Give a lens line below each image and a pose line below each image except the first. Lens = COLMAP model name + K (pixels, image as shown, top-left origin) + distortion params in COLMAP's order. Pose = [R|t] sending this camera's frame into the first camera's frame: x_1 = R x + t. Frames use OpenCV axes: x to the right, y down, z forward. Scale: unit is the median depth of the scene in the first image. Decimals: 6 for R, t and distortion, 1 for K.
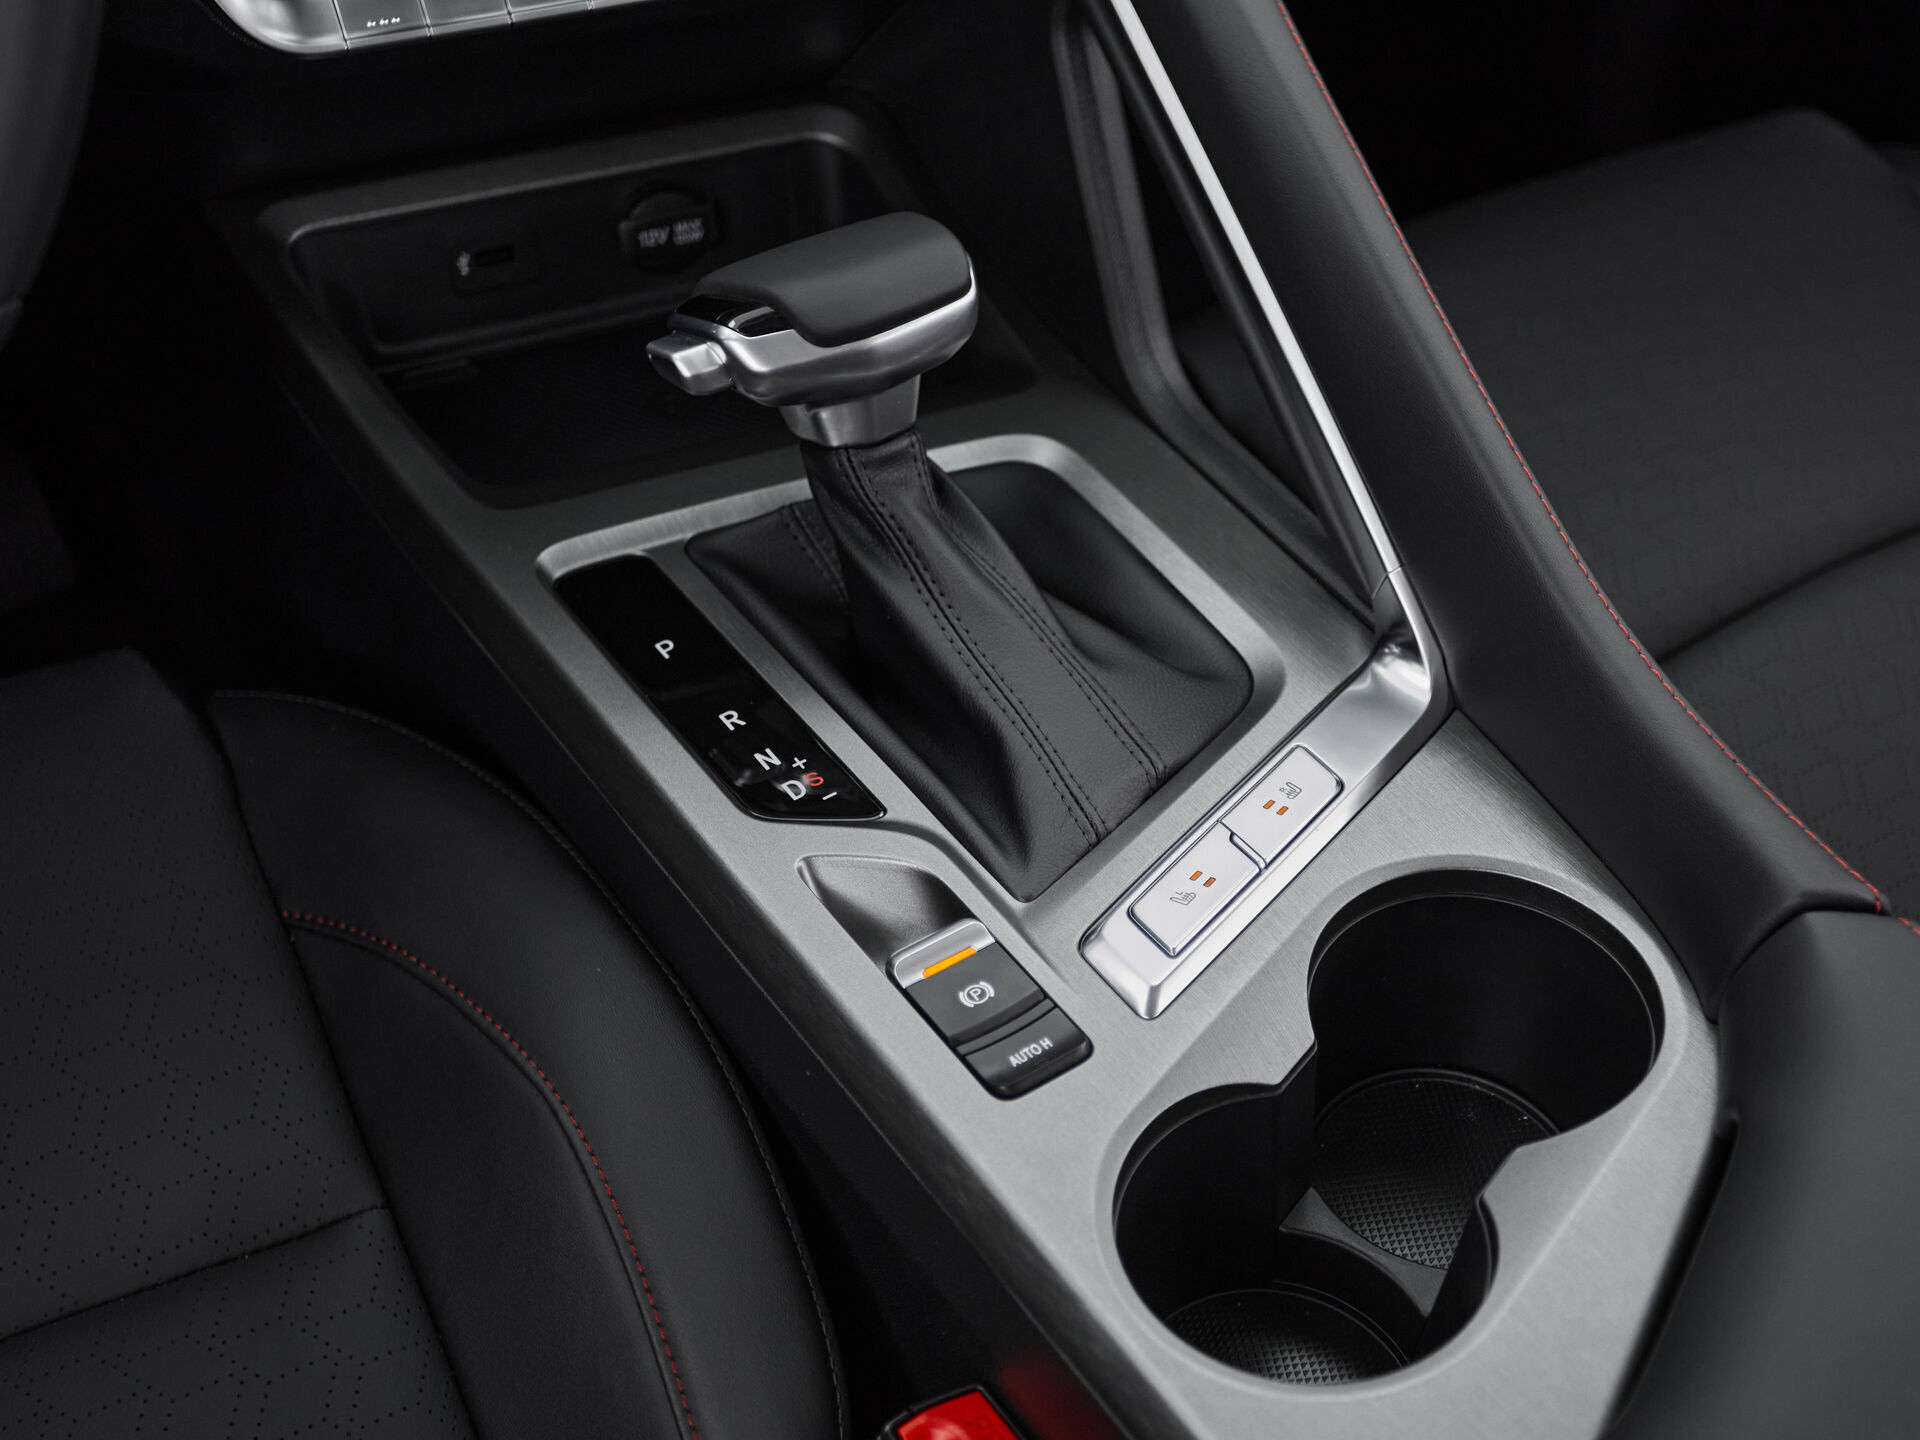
lens RADIAL K [[2396.3, 0, 960.0], [0, 2396.3, 720.0], [0, 0, 1]] dist [0.020203, 0.036199]
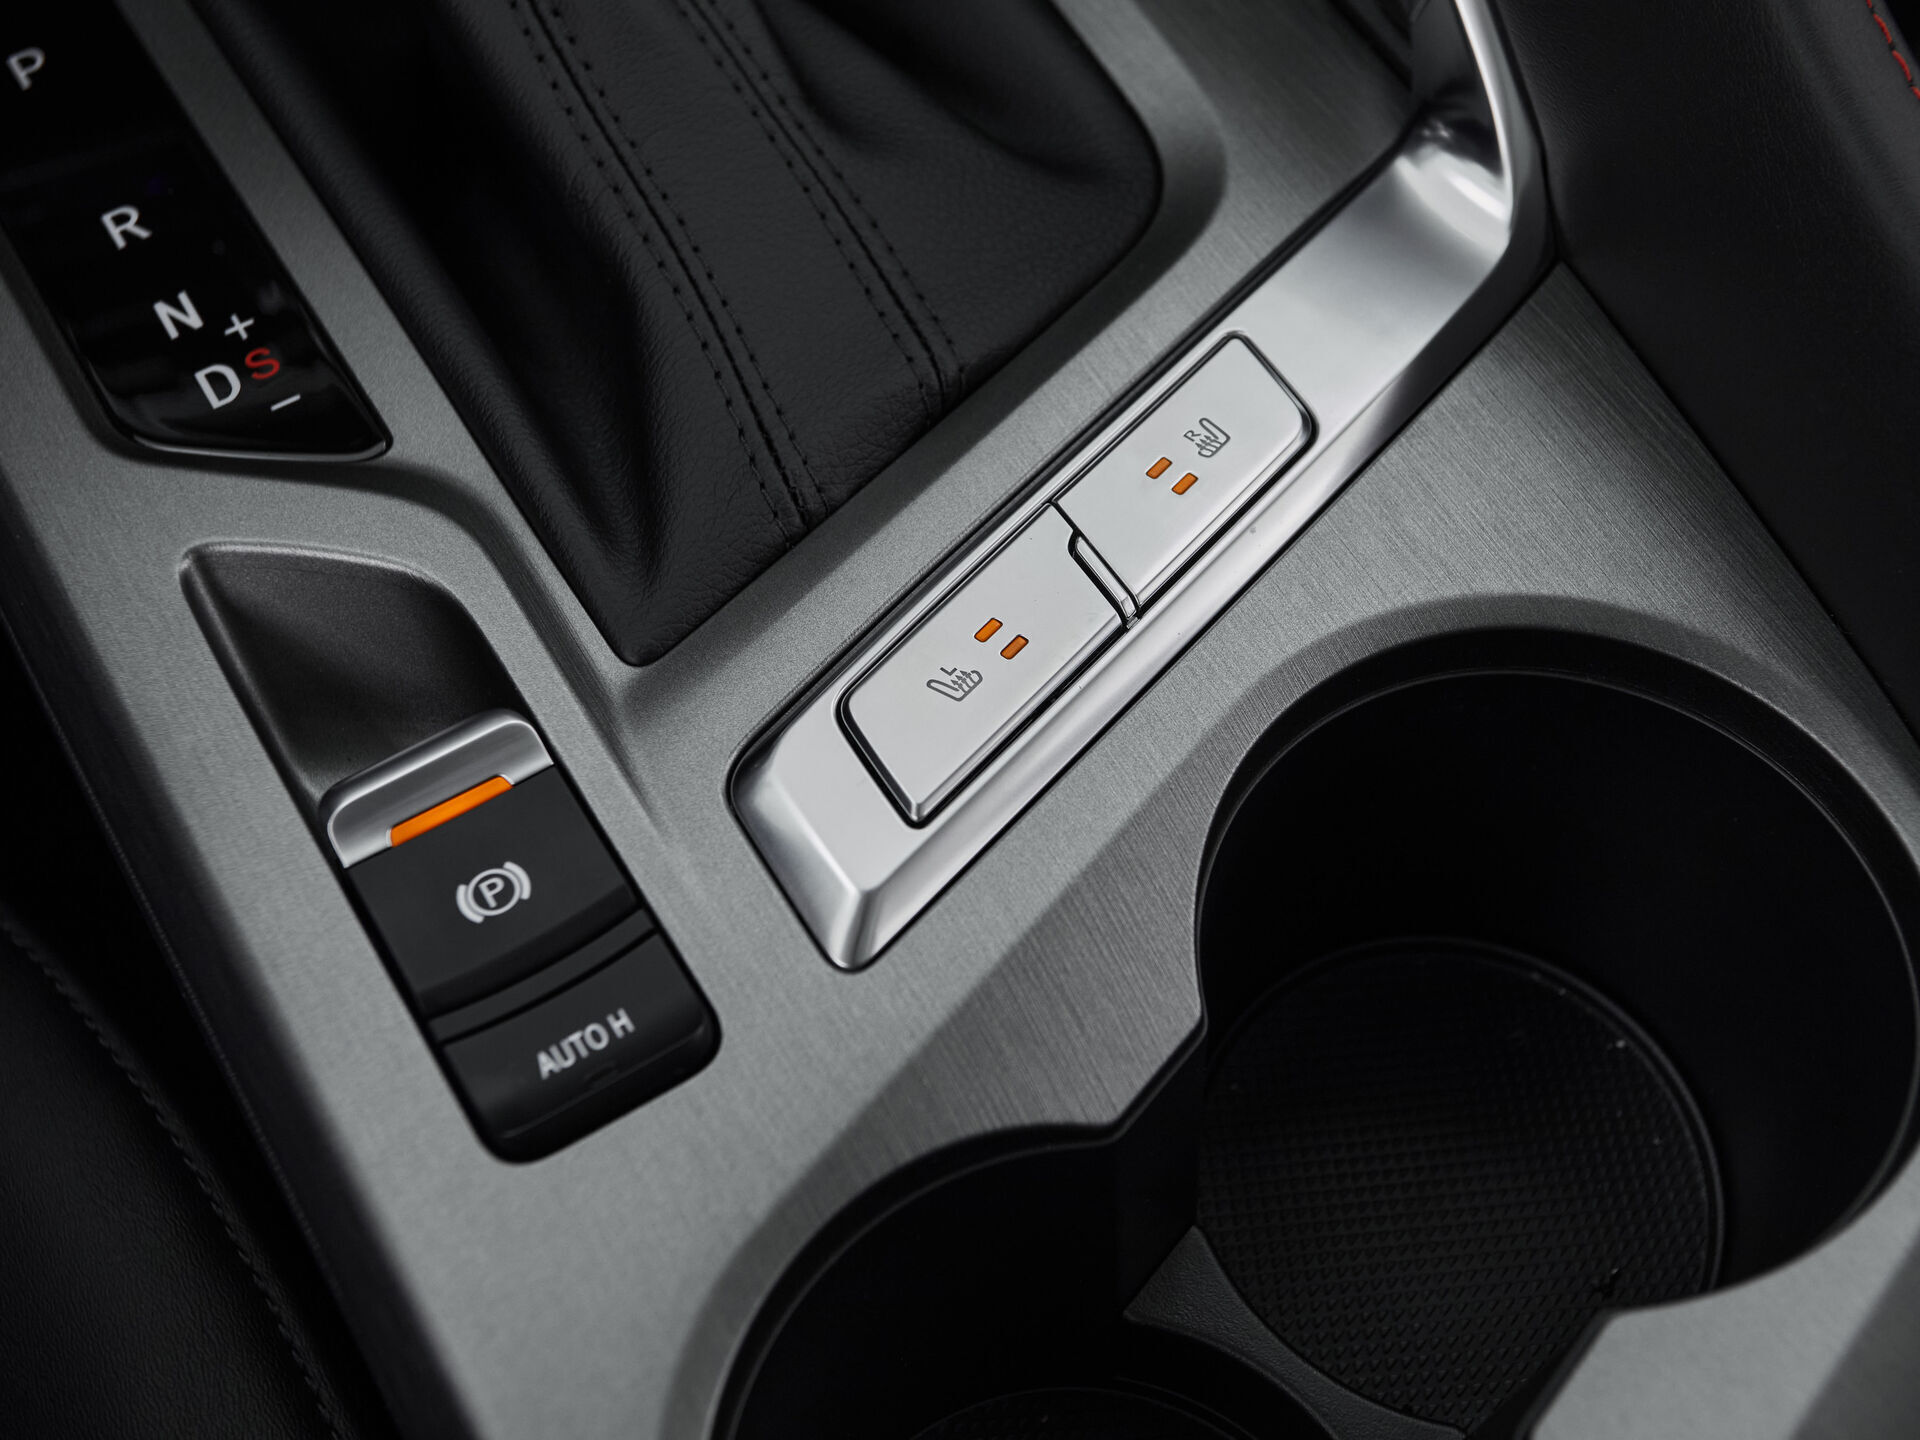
lens RADIAL K [[2509.9, 0, 957.9], [0, 2509.9, 537.5], [0, 0, 1]] dist [0.009274, 0.082940]
pose [[0.999133, 0.038996, -0.014585, 0.094158], [-0.034949, 0.975937, 0.215233, -0.058365], [0.022628, -0.214537, 0.976454, 0.487609]]
